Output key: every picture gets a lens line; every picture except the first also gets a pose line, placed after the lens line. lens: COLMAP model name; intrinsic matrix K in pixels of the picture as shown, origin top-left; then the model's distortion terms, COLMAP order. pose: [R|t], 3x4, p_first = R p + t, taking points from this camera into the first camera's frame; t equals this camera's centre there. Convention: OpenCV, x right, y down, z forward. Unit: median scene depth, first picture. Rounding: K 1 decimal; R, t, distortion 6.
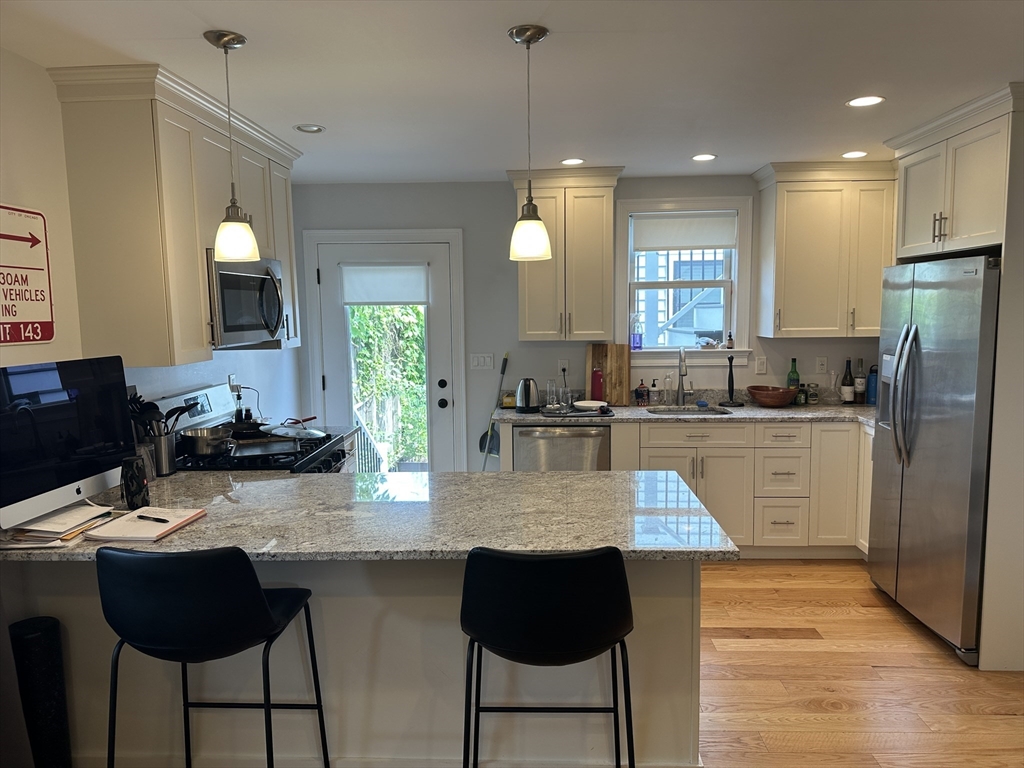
lens RADIAL K [[720.7, 0, 515.9], [0, 720.7, 389.1], [0, 0, 1]] dist [0.040631, -0.004247]
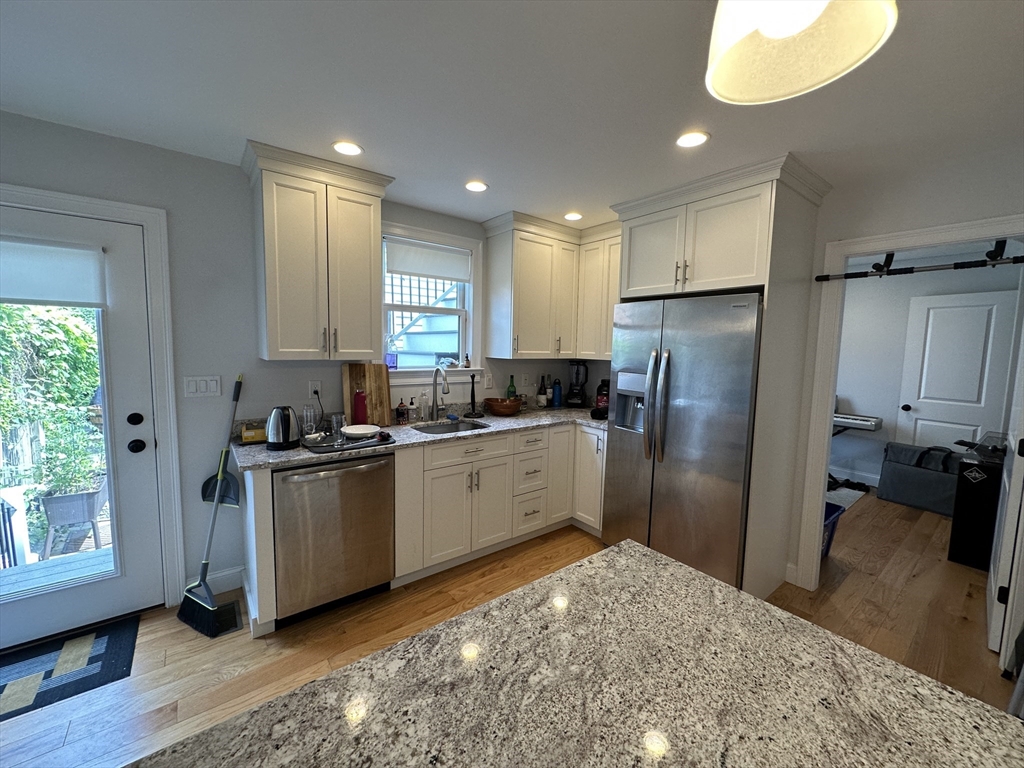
lens RADIAL K [[409.0, 0, 510.9], [0, 409.0, 381.1], [0, 0, 1]] dist [-0.002092, 0.000876]
pose [[0.764536, -0.029130, 0.643923, -0.079165], [0.040772, 0.999163, -0.003208, -0.029701], [-0.643291, 0.028706, 0.765084, 0.454926]]
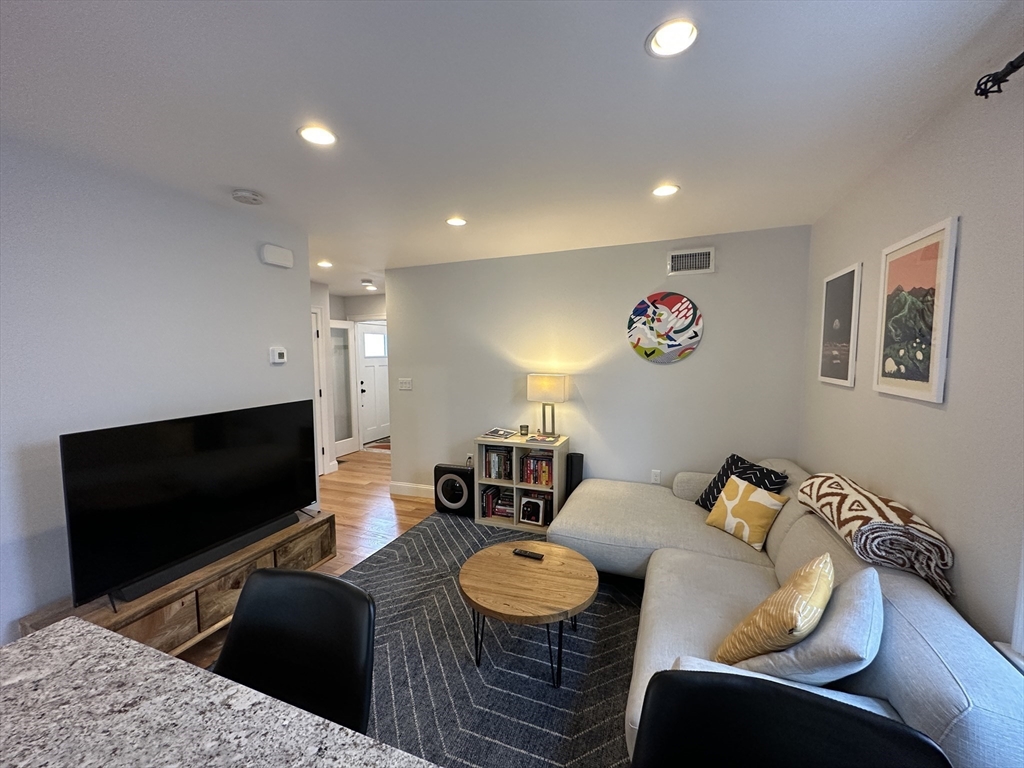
lens RADIAL K [[409.0, 0, 510.7], [0, 409.0, 381.1], [0, 0, 1]] dist [-0.002092, 0.000876]
pose [[-0.946007, 0.000252, 0.324145, -0.140521], [0.058336, 0.983805, 0.169486, -0.042526], [-0.318853, 0.179244, -0.930701, 0.504601]]
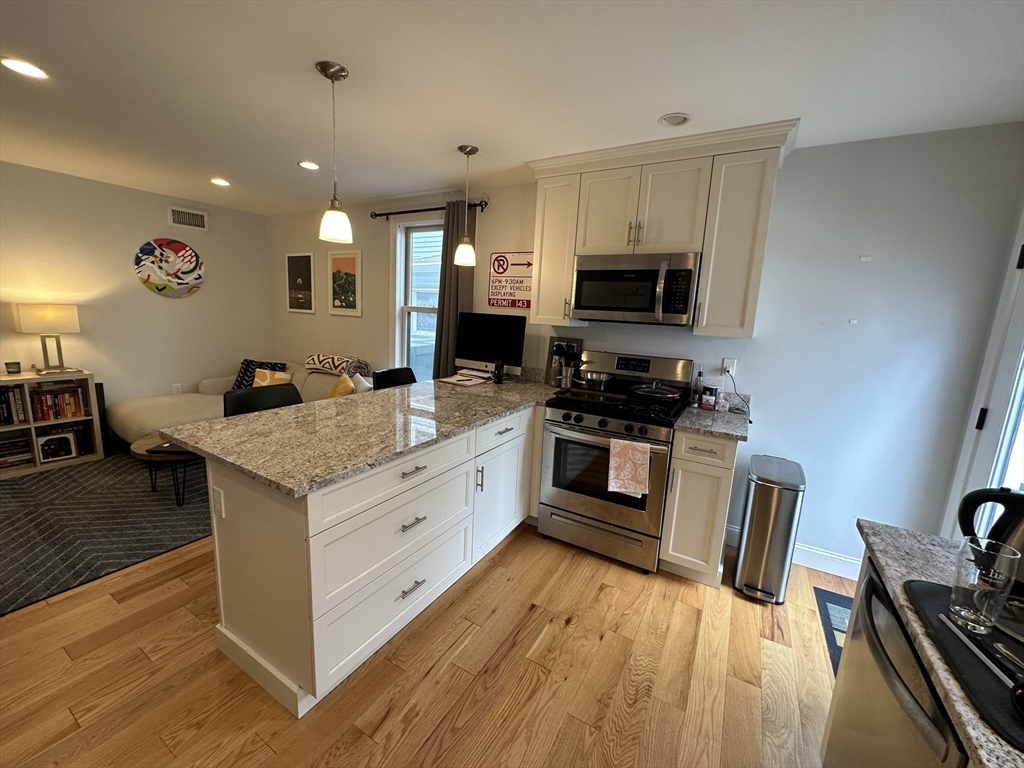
lens RADIAL K [[409.0, 0, 510.3], [0, 409.0, 381.0], [0, 0, 1]] dist [-0.002092, 0.000876]
pose [[-0.476372, 0.143344, -0.867481, 0.277316], [-0.139764, 0.961731, 0.235669, -0.072953], [0.868065, 0.233508, -0.438107, 0.810284]]
